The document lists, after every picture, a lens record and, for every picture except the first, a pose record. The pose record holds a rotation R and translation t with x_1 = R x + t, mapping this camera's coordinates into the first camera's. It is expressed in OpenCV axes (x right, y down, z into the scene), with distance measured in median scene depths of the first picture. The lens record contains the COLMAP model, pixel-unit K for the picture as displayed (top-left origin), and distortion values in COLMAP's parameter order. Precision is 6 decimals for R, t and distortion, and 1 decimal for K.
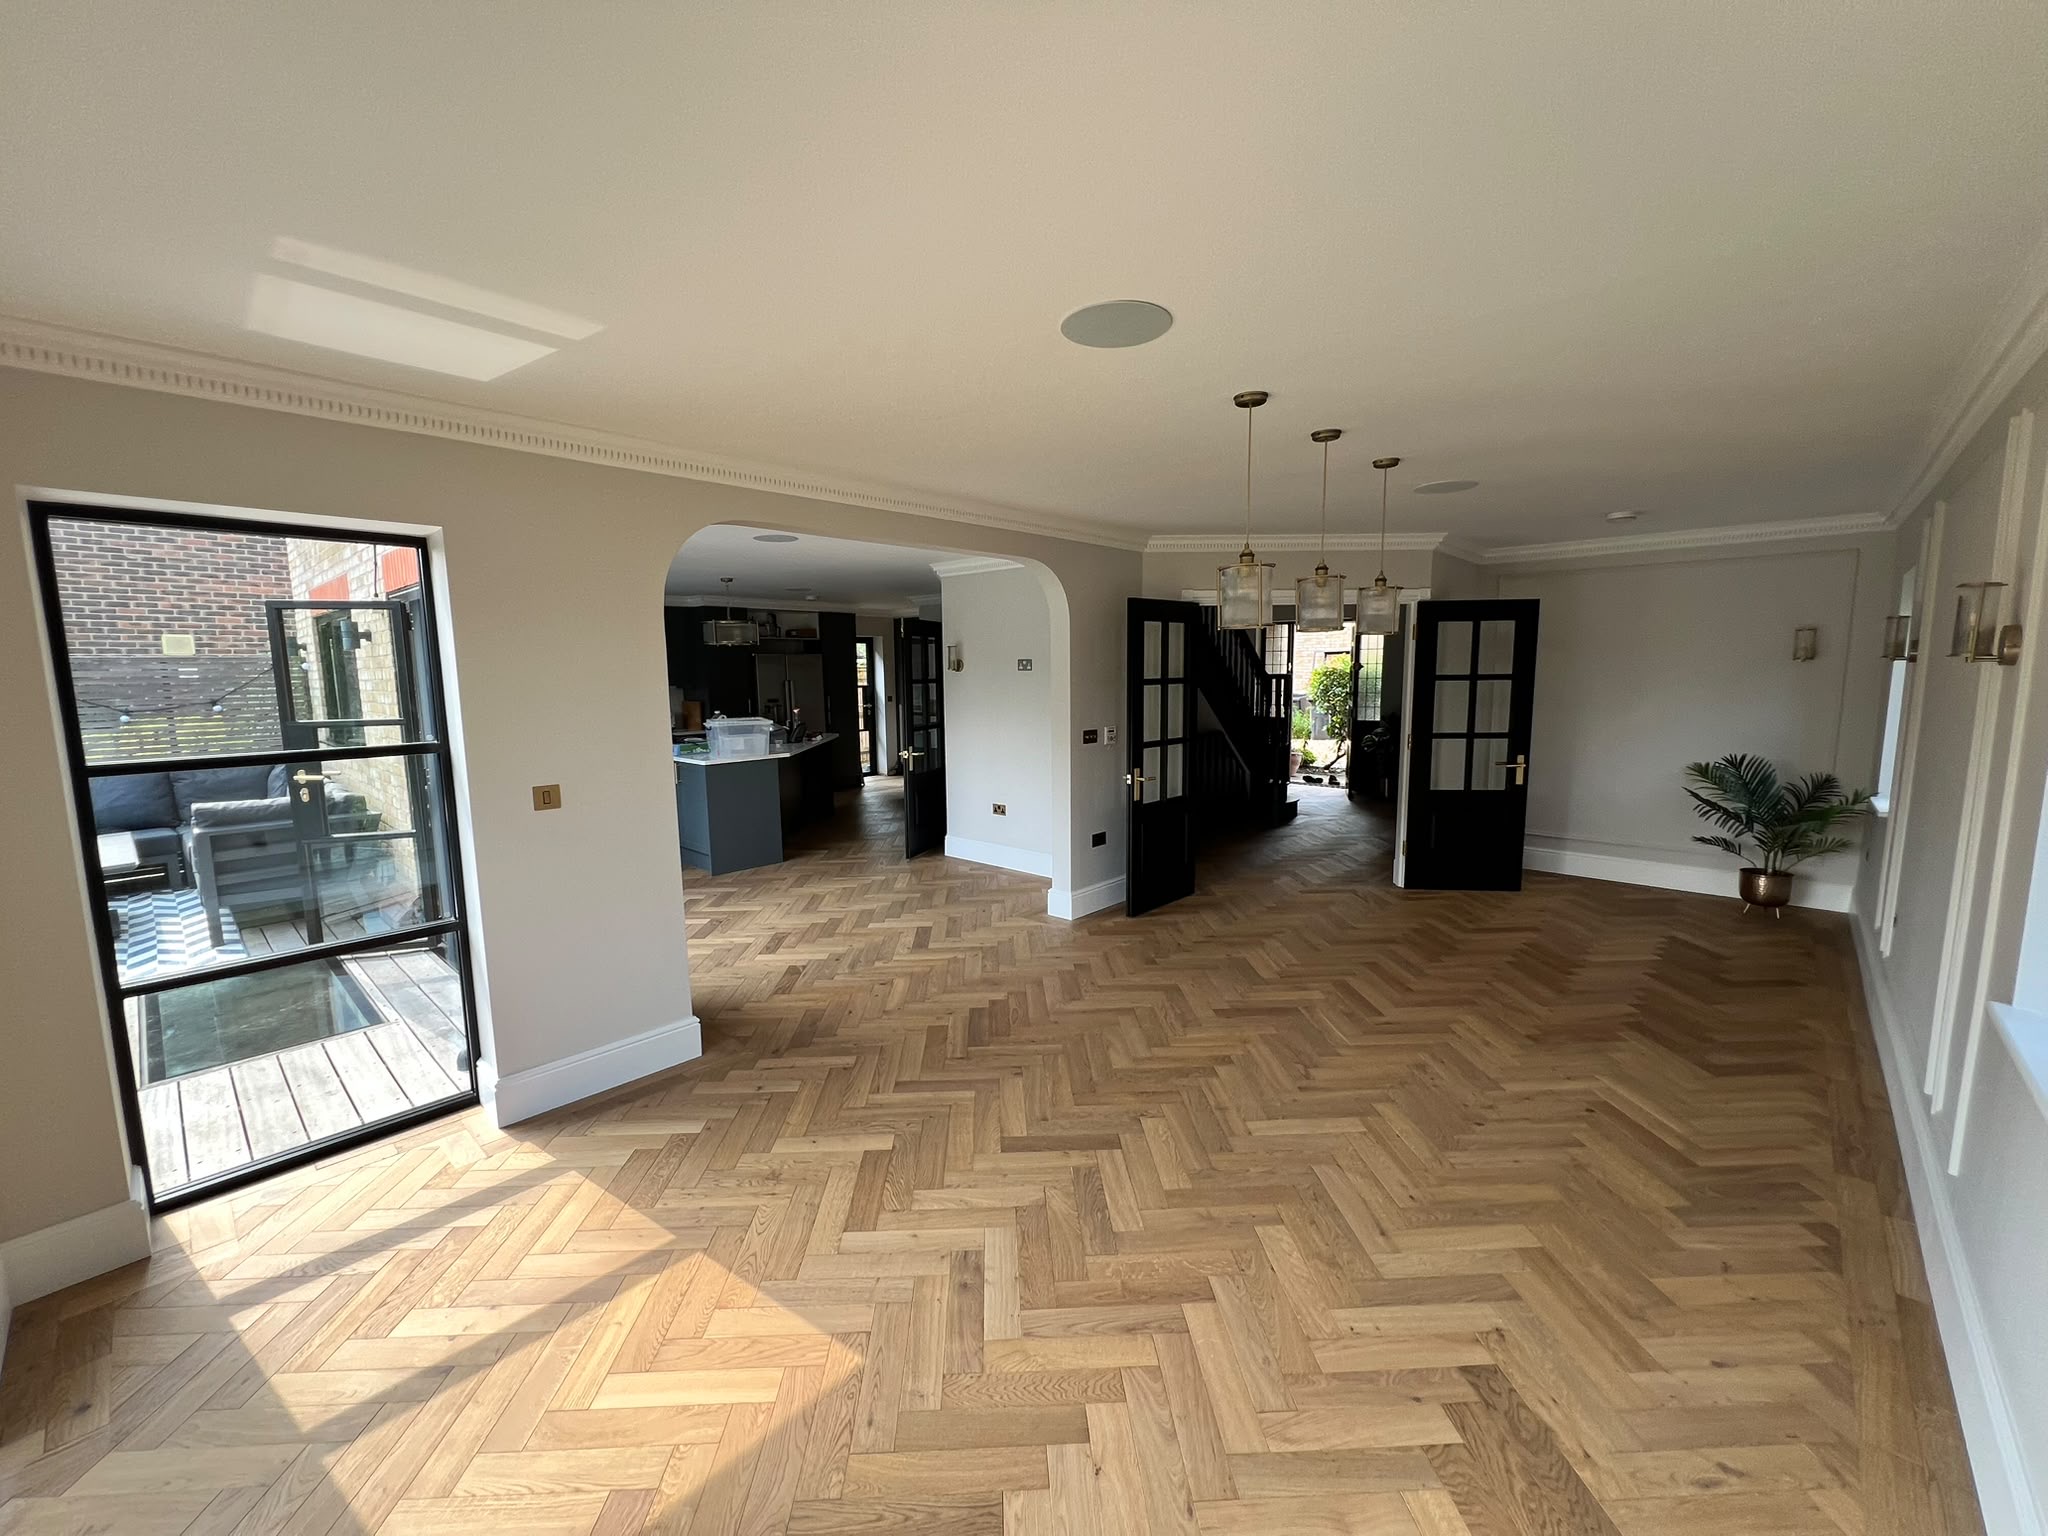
lens RADIAL K [[815.4, 0, 1023.5], [0, 815.4, 776.2], [0, 0, 1]] dist [-0.002013, -0.000304]
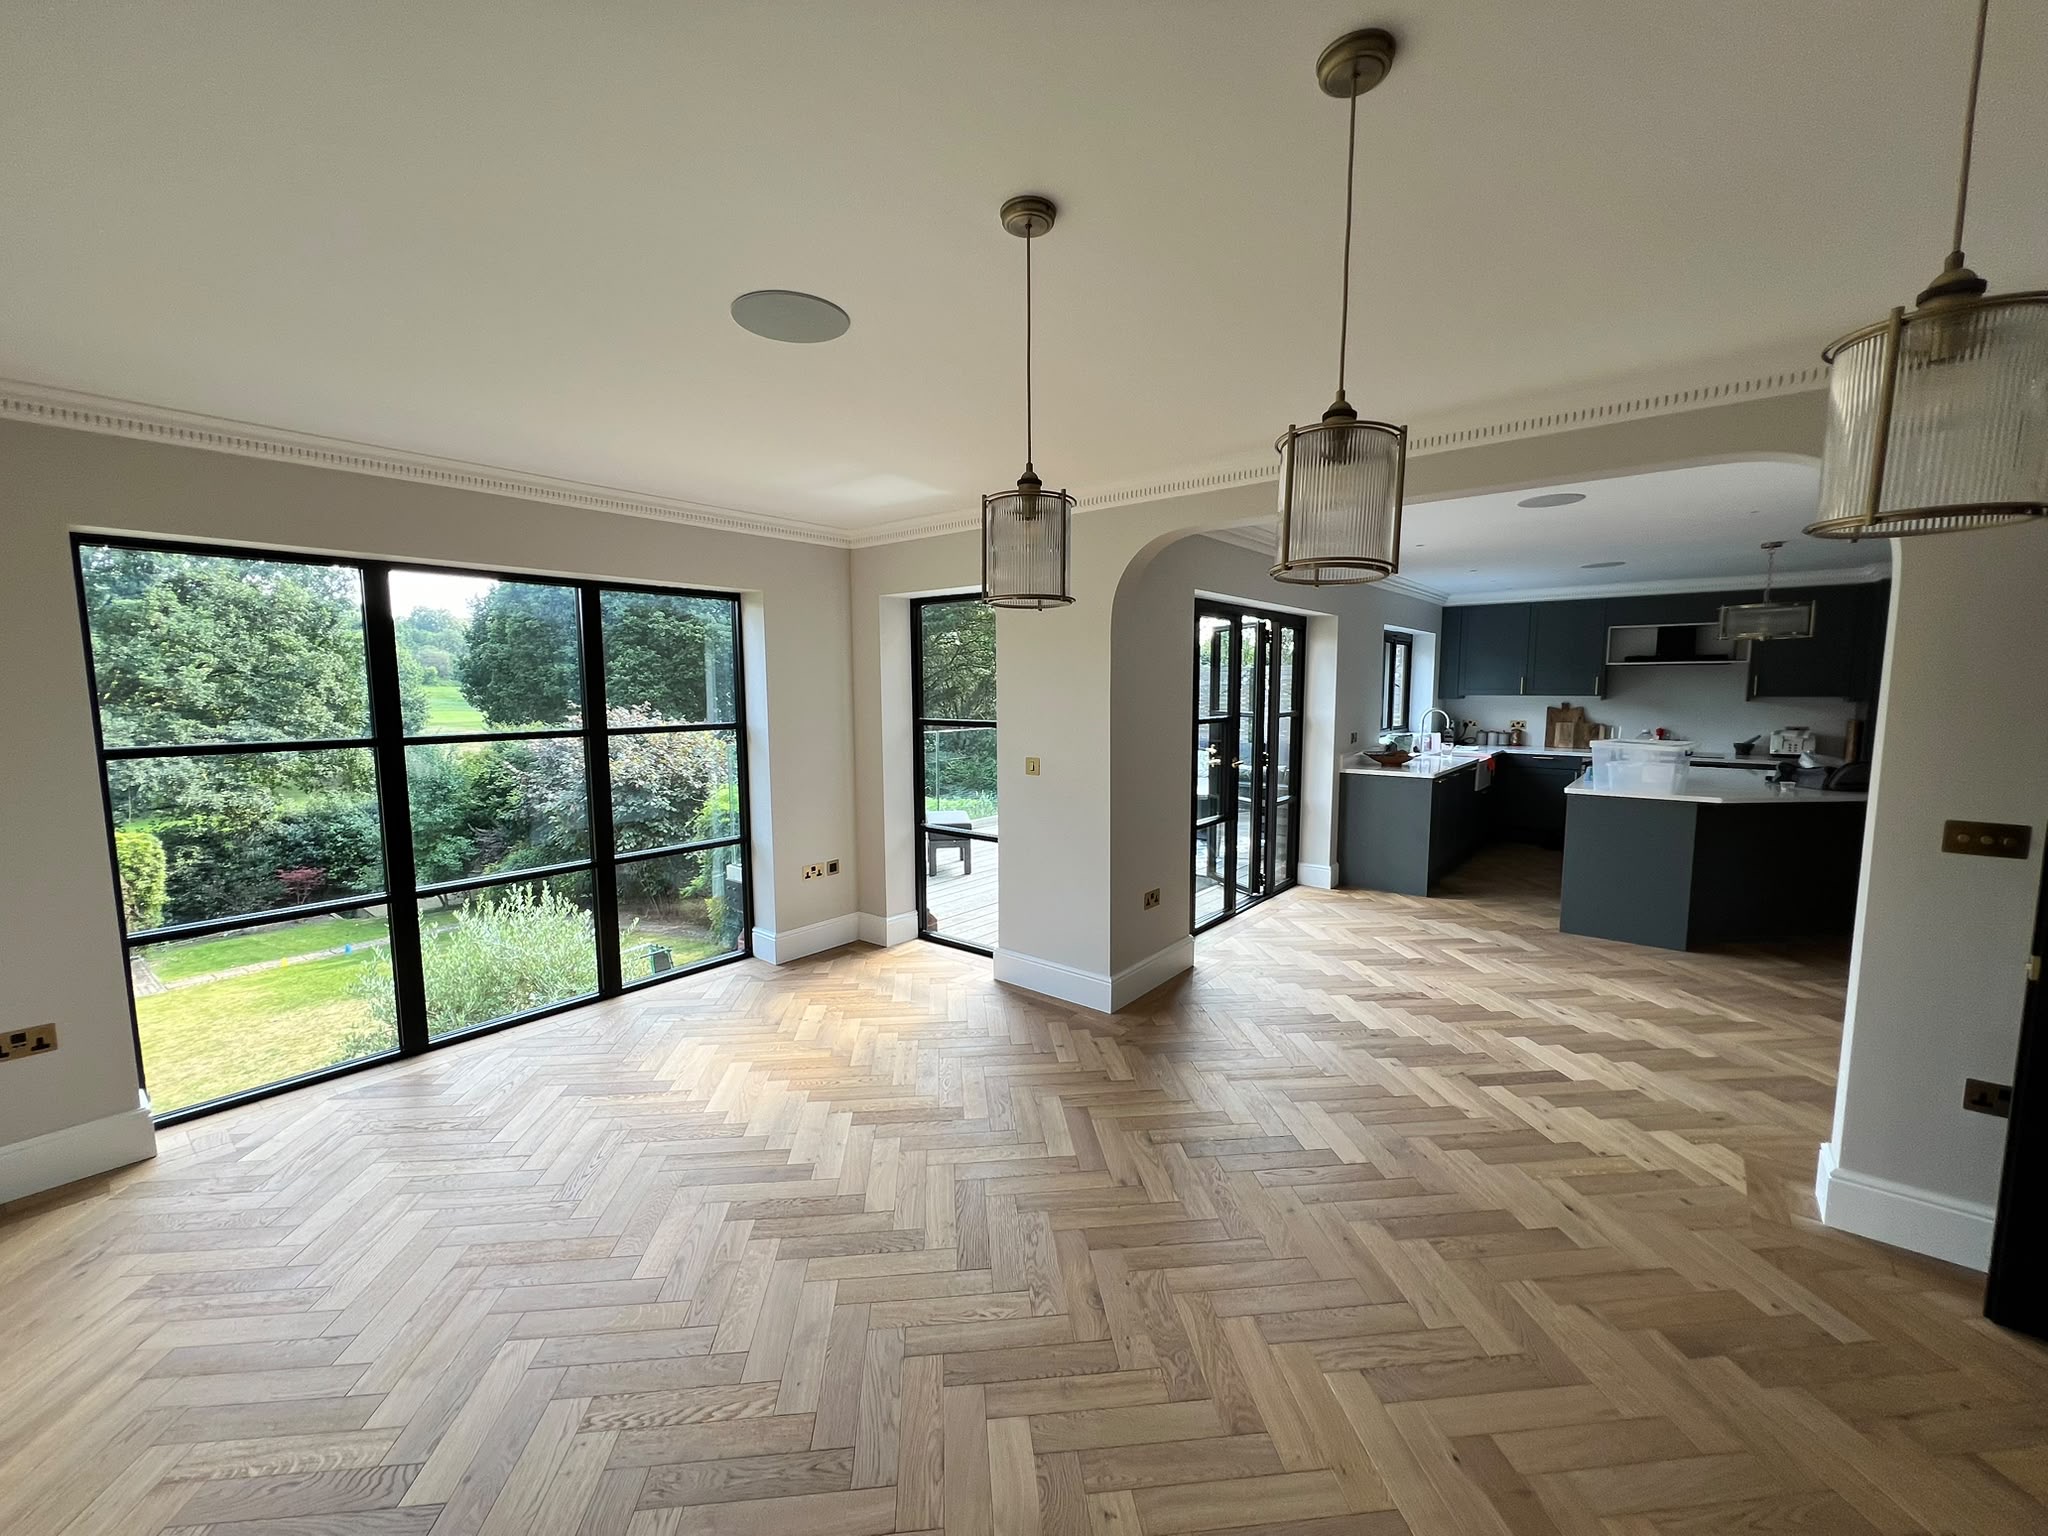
lens RADIAL K [[815.4, 0, 1026.2], [0, 815.4, 765.0], [0, 0, 1]] dist [-0.002013, -0.000304]
pose [[0.064319, 0.106709, -0.992208, 0.458772], [-0.127464, 0.987001, 0.097887, -0.065332], [0.989756, 0.120175, 0.077085, 0.497501]]
